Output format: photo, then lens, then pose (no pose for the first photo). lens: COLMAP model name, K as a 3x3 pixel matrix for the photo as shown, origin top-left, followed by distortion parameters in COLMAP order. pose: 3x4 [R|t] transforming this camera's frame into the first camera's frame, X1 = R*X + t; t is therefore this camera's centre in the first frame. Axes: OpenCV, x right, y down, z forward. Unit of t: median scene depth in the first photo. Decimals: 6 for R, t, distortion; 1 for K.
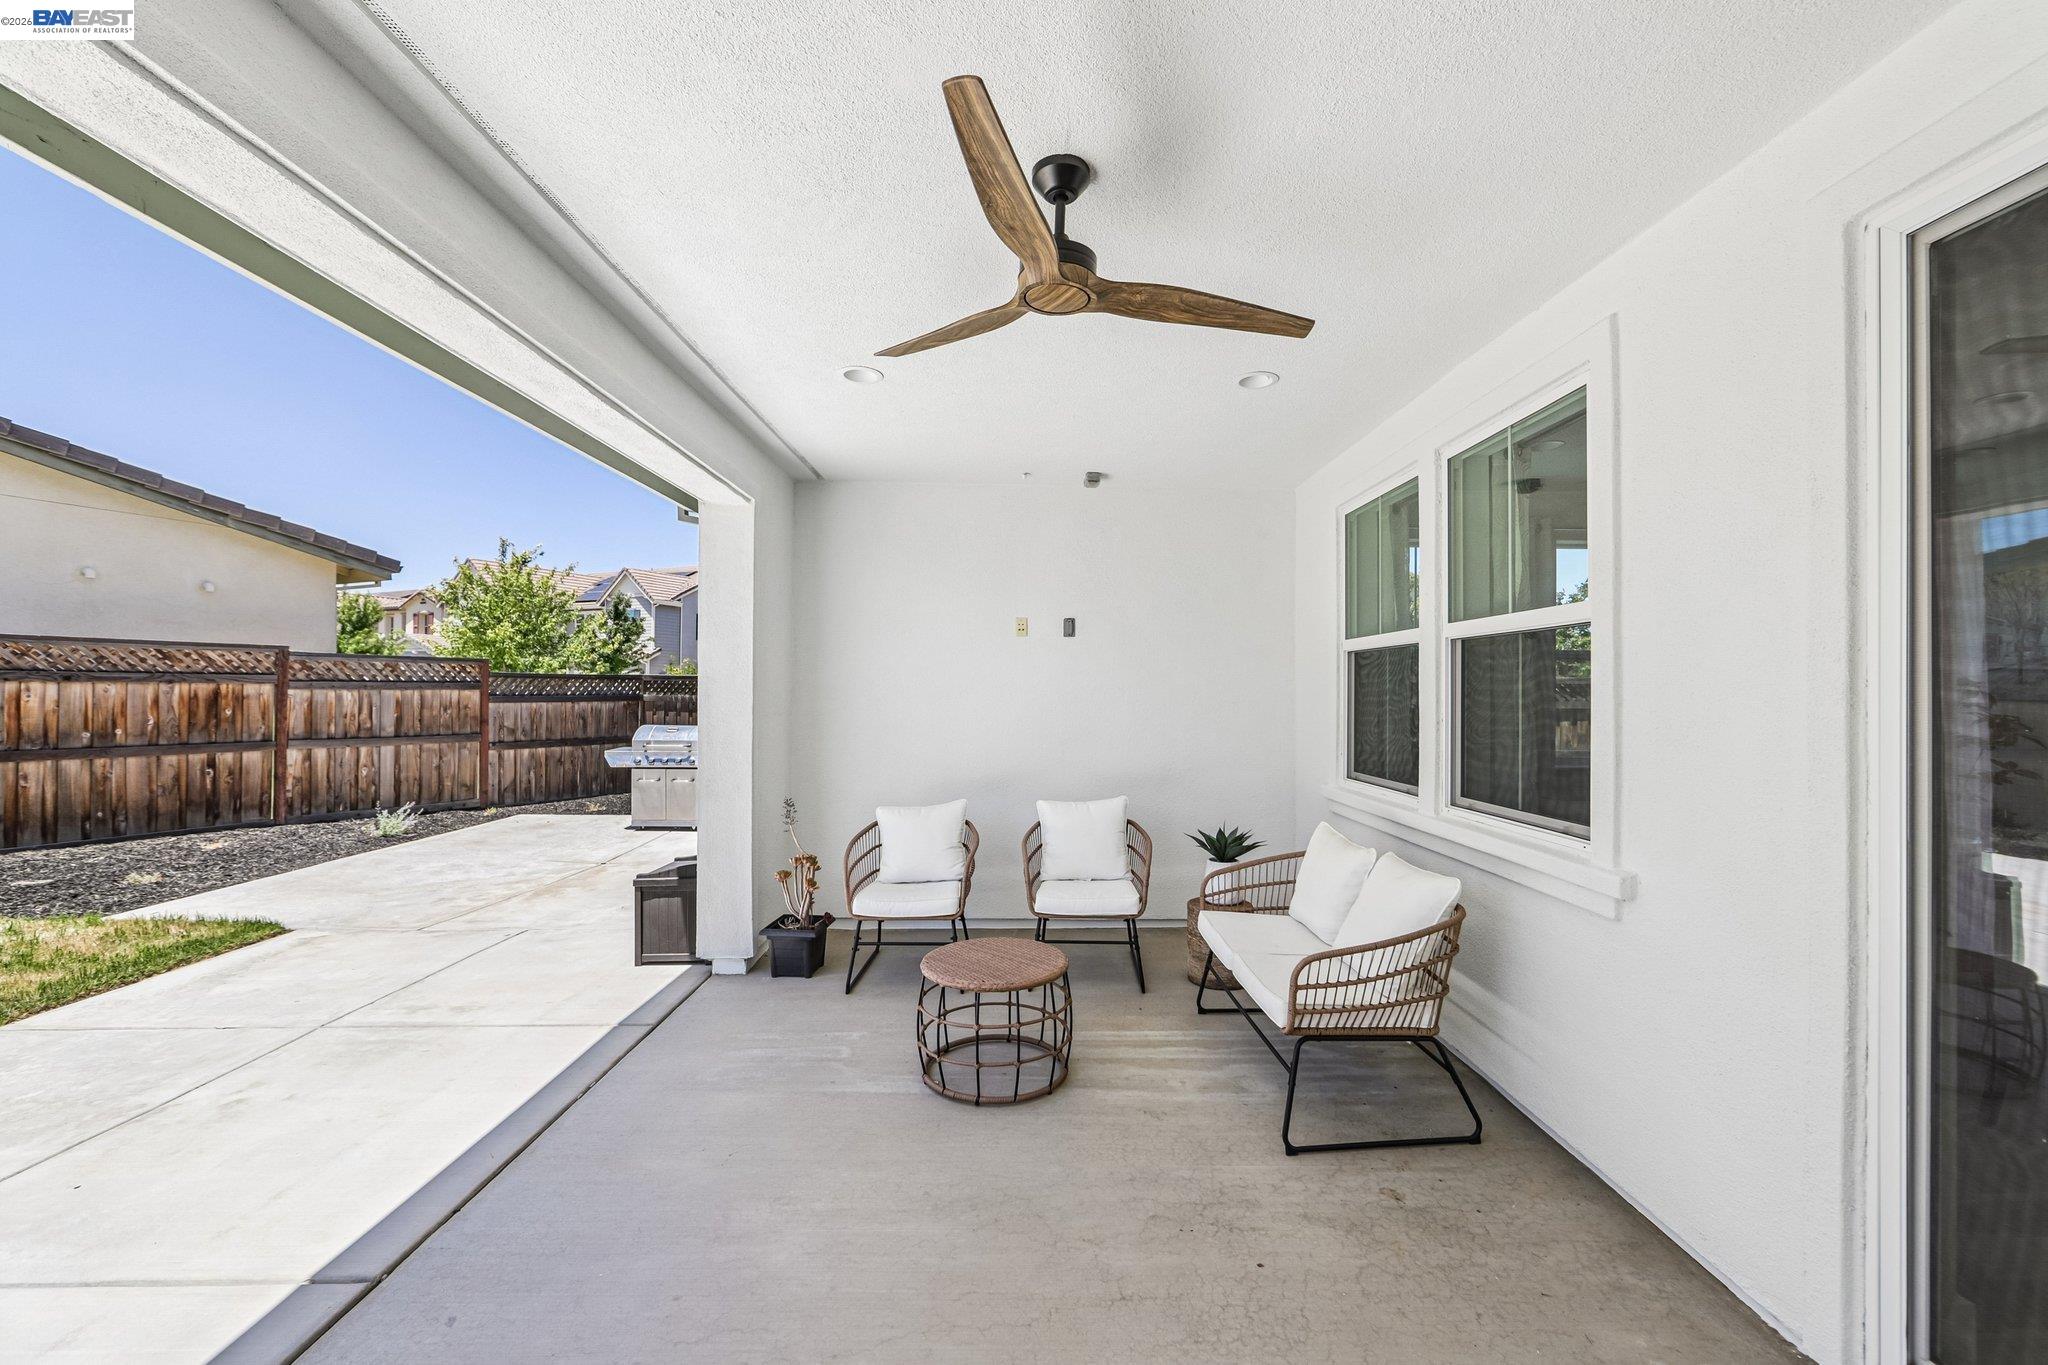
lens RADIAL K [[809.5, 0, 1025.1], [0, 809.5, 686.0], [0, 0, 1]] dist [-0.008162, 0.001613]
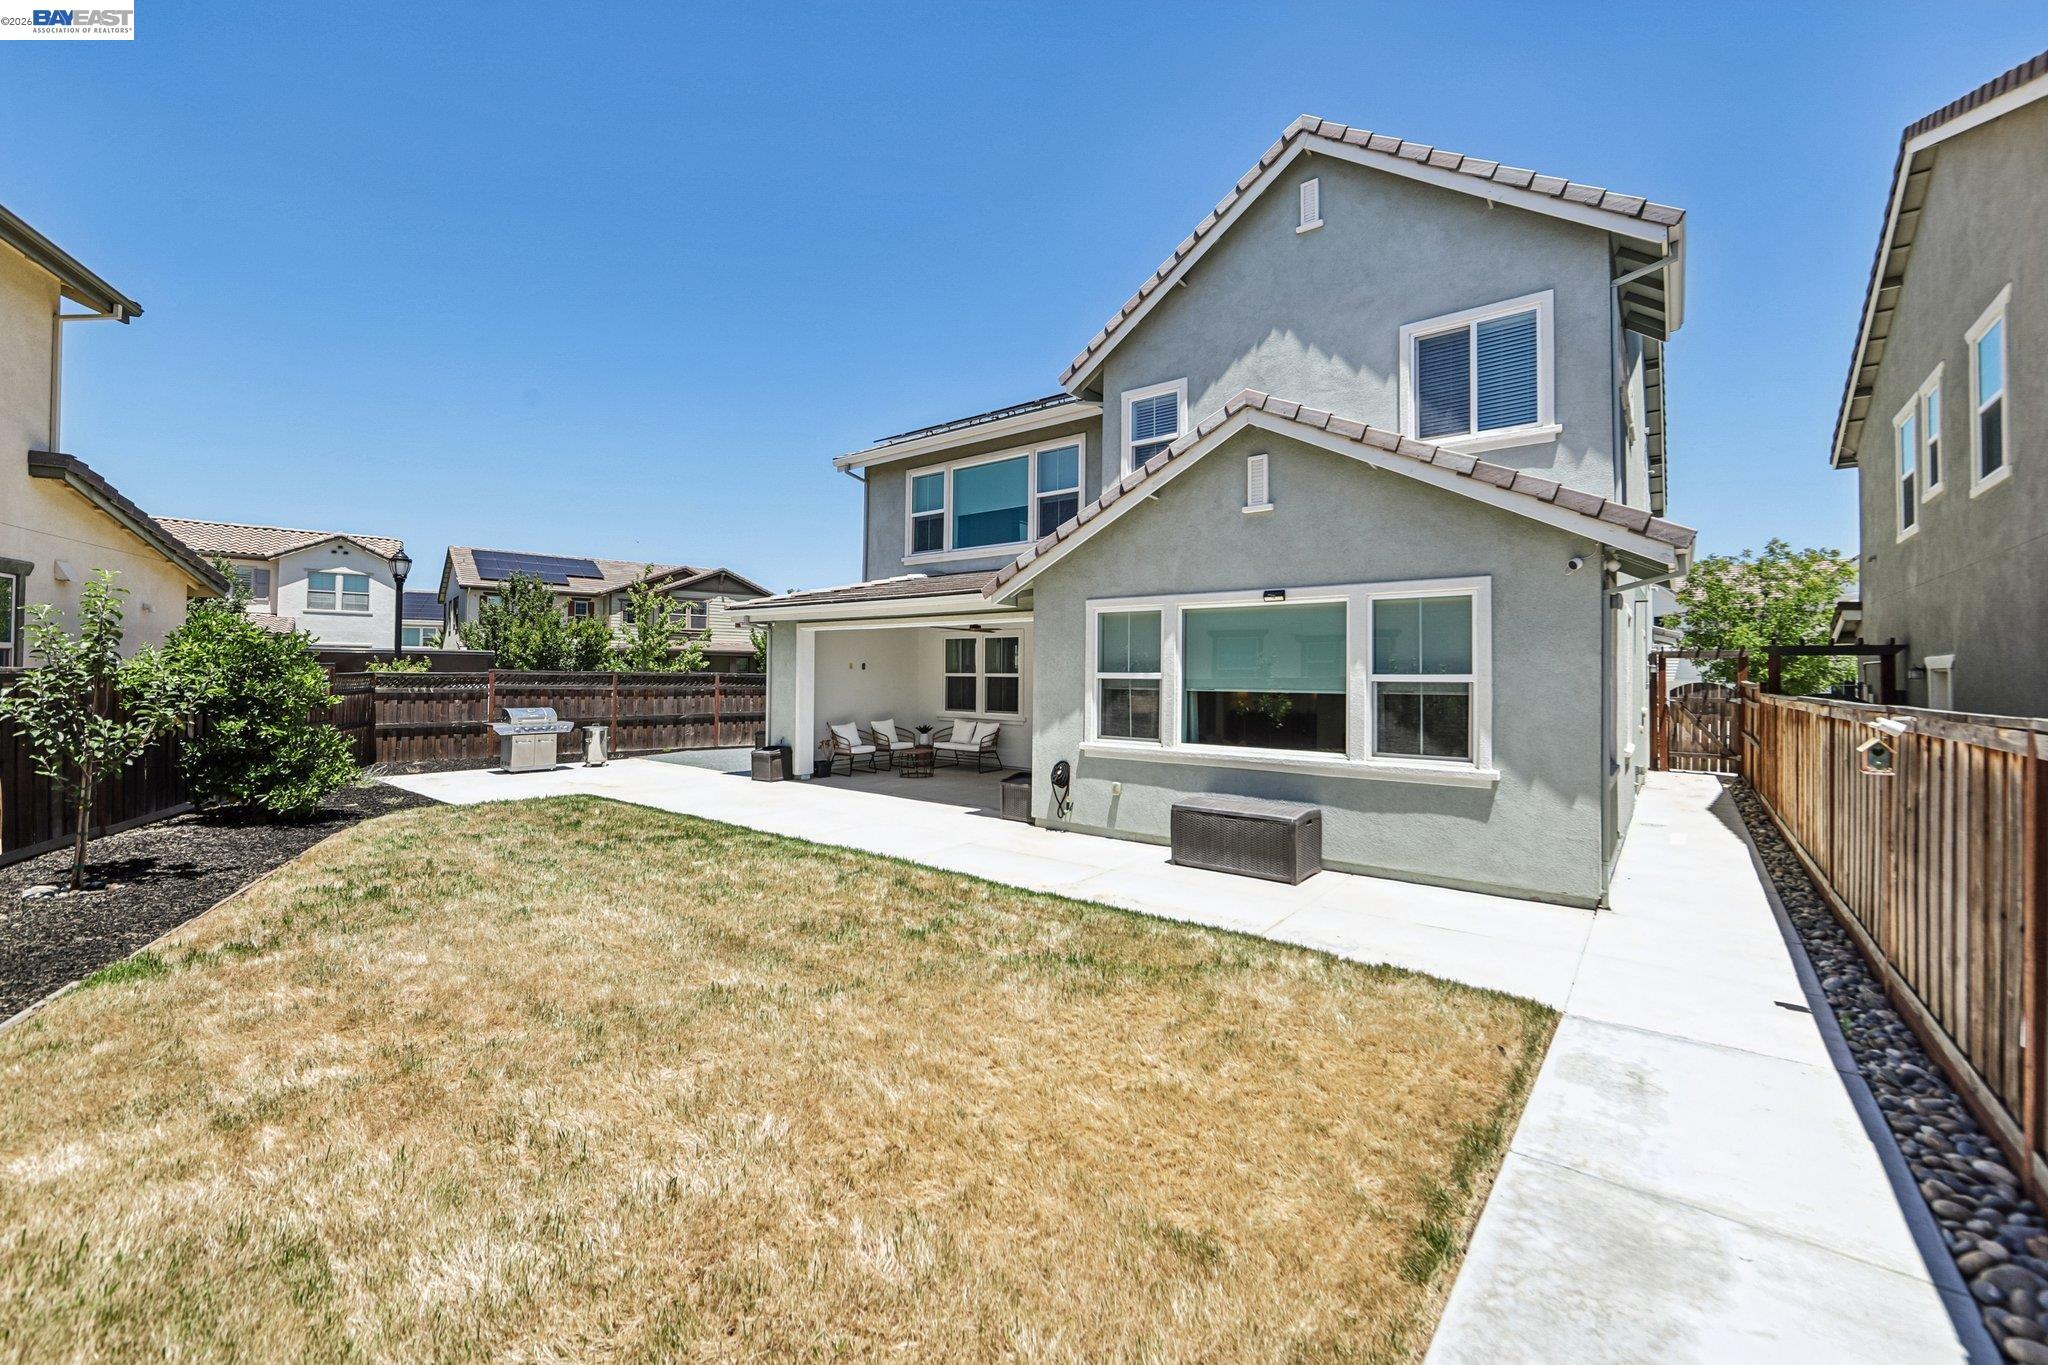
lens RADIAL K [[809.5, 0, 1026.3], [0, 809.5, 681.5], [0, 0, 1]] dist [-0.008162, 0.001613]
pose [[0.623337, 0.007611, 0.781916, -1.078020], [-0.009694, 0.999951, -0.002005, -0.009042], [-0.781893, -0.006330, 0.623380, -0.754761]]
